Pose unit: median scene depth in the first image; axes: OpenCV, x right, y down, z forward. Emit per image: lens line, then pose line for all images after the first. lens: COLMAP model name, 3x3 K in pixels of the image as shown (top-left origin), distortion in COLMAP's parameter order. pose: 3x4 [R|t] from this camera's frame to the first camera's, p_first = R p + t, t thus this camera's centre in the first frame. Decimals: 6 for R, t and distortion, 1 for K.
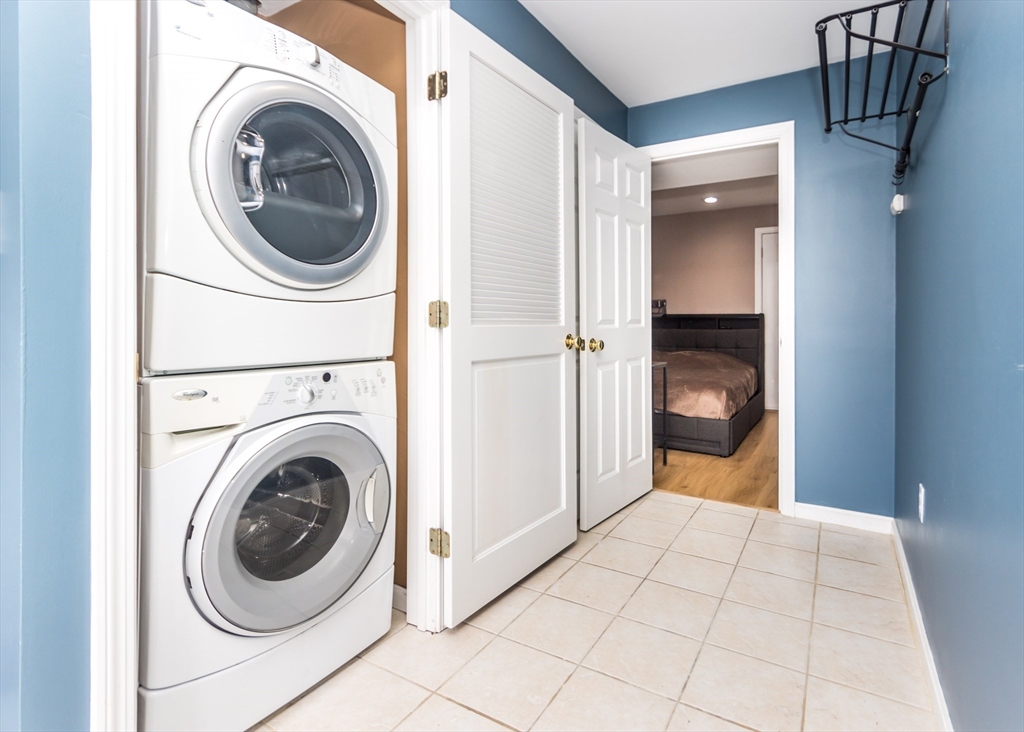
lens RADIAL K [[484.9, 0, 512.7], [0, 484.9, 316.8], [0, 0, 1]] dist [0.000307, -0.000037]
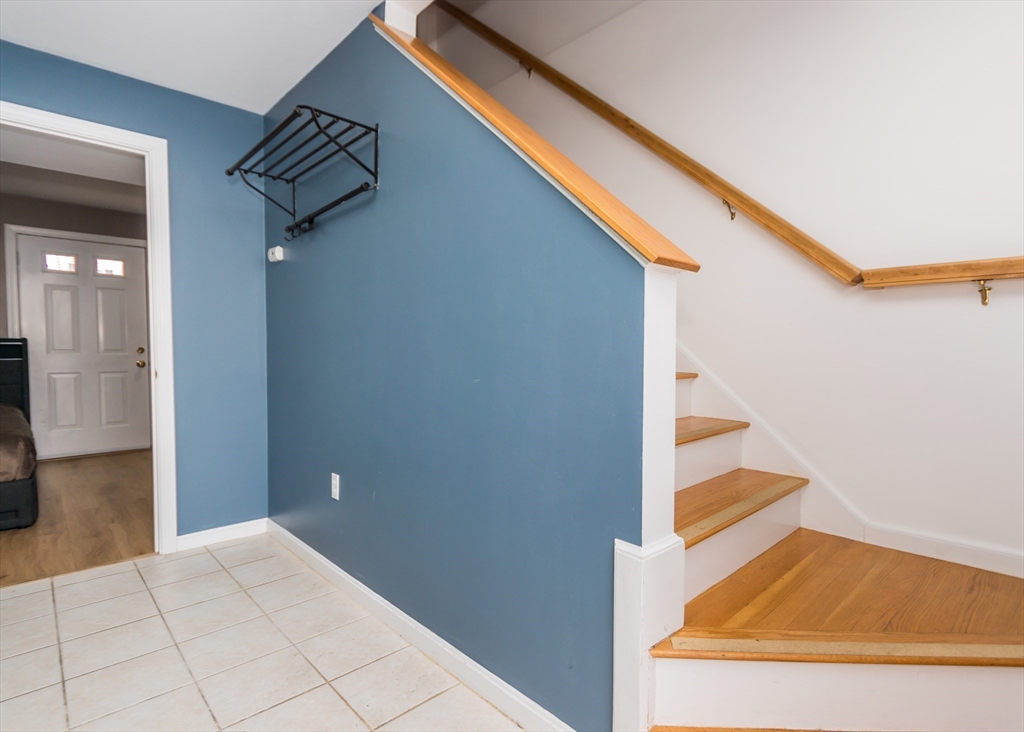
lens RADIAL K [[516.8, 0, 512.0], [0, 516.8, 366.0], [0, 0, 1]] dist [0.003549, -0.000414]
pose [[0.315164, -0.029716, 0.948572, -0.217293], [-0.011640, 0.999313, 0.035173, -0.008206], [-0.948966, -0.022127, 0.314602, 0.042196]]
